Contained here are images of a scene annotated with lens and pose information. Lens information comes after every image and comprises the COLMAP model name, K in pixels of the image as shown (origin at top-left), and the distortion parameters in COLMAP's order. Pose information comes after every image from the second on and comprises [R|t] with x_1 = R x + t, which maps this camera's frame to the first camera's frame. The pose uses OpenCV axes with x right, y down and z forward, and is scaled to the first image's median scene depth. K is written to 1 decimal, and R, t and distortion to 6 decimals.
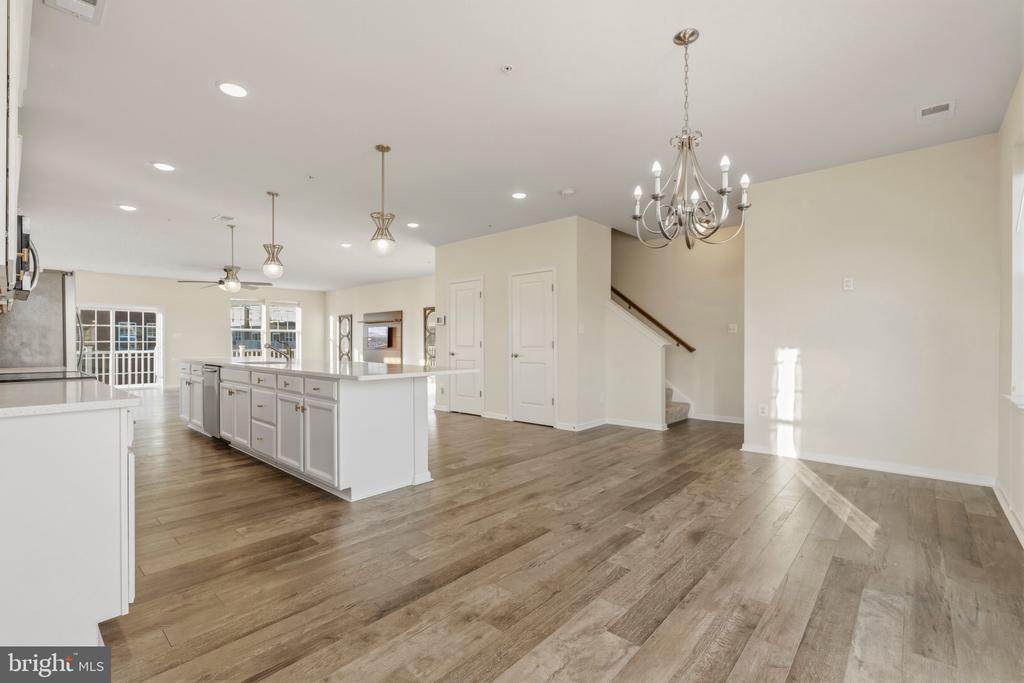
lens RADIAL K [[458.2, 0, 512.0], [0, 458.2, 341.5], [0, 0, 1]] dist [0.000547, 0.000216]
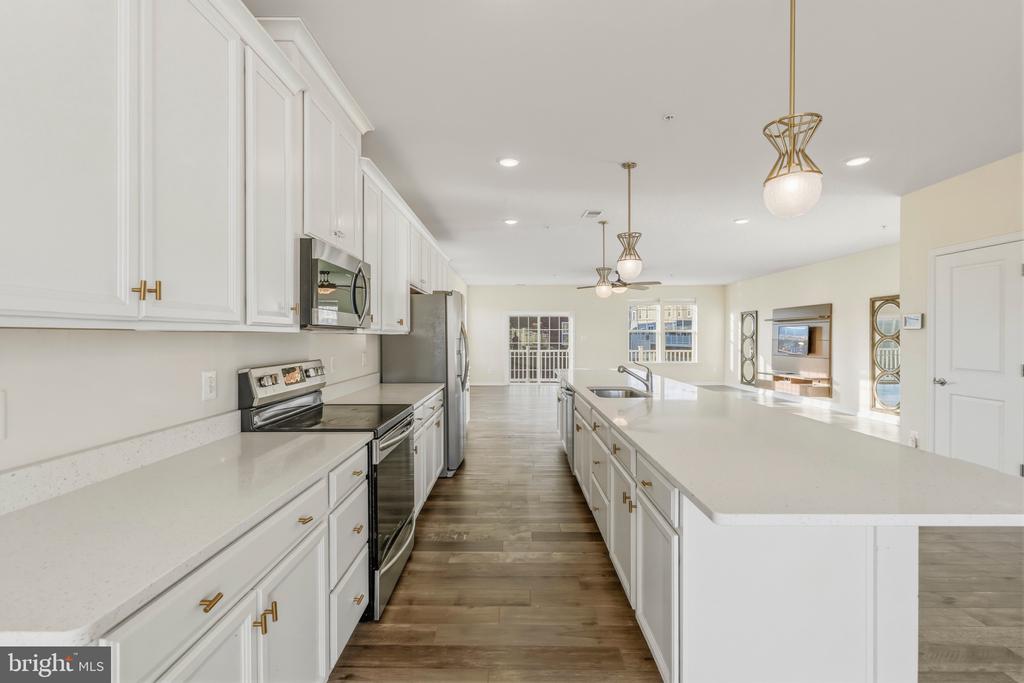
lens RADIAL K [[453.9, 0, 508.8], [0, 453.9, 339.3], [0, 0, 1]] dist [0.000217, -0.000020]
pose [[0.660409, 0.007398, -0.750870, -0.043649], [0.001363, 0.999938, 0.011051, -0.021647], [0.750905, -0.008322, 0.660358, 0.167952]]
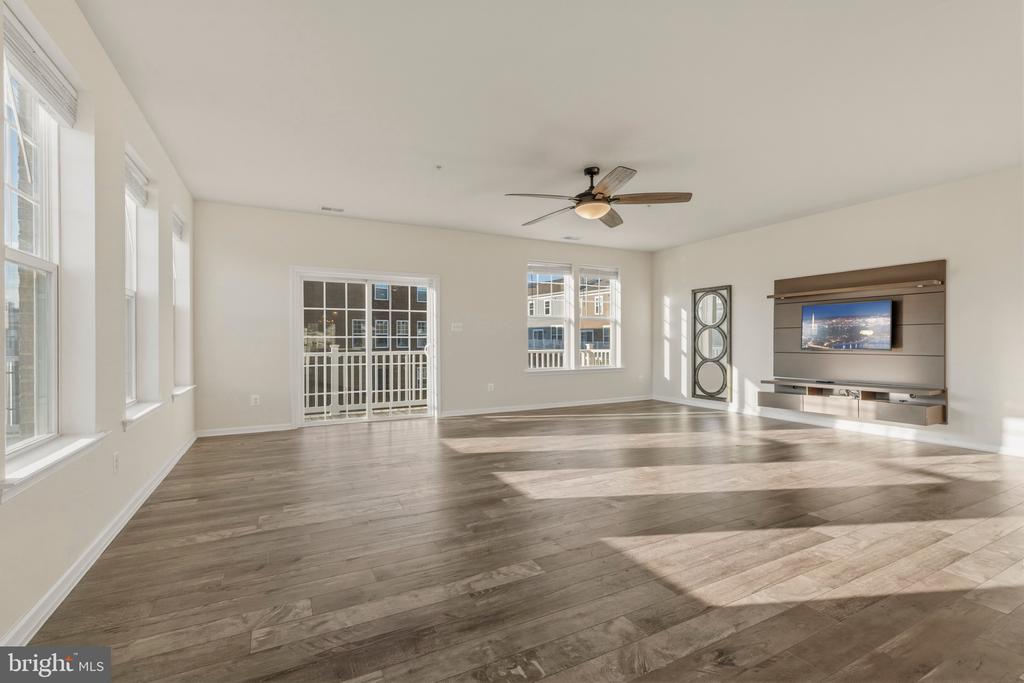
lens RADIAL K [[453.9, 0, 508.8], [0, 453.9, 339.3], [0, 0, 1]] dist [0.000217, -0.000020]
pose [[0.933459, -0.001845, -0.358680, -0.494511], [0.001666, 0.999998, -0.000809, 0.004235], [0.358681, 0.000158, 0.933460, 0.521239]]
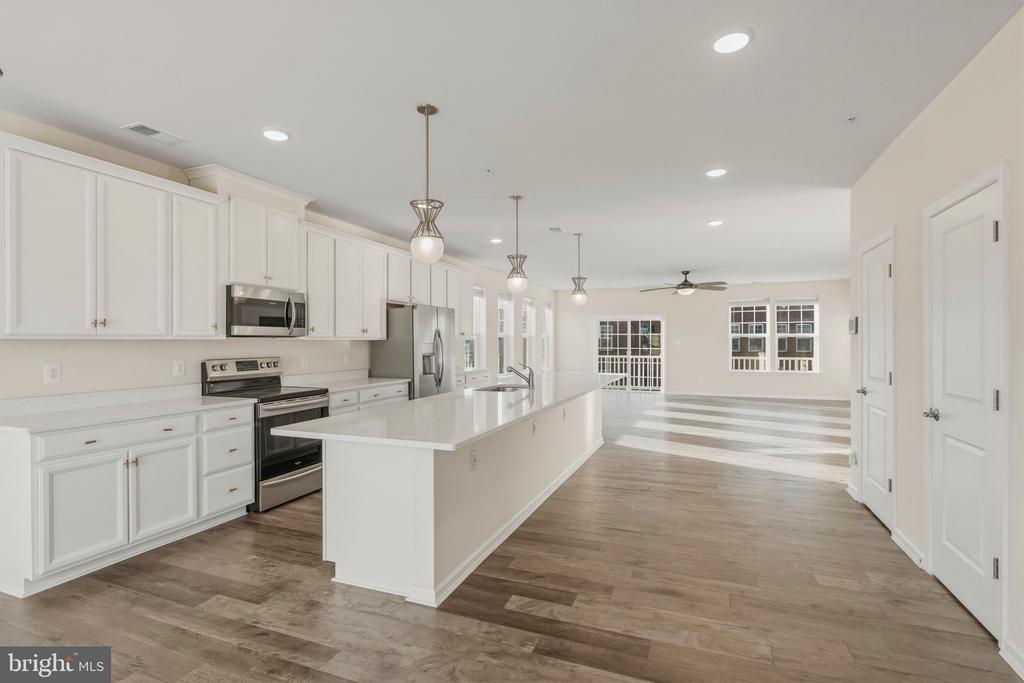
lens RADIAL K [[498.0, 0, 507.0], [0, 498.0, 344.3], [0, 0, 1]] dist [0.000498, 0.000260]
pose [[0.341991, 0.008292, -0.939666, 0.174068], [0.002733, 0.999948, 0.009819, -0.022045], [0.939699, -0.005926, 0.341951, 0.300828]]
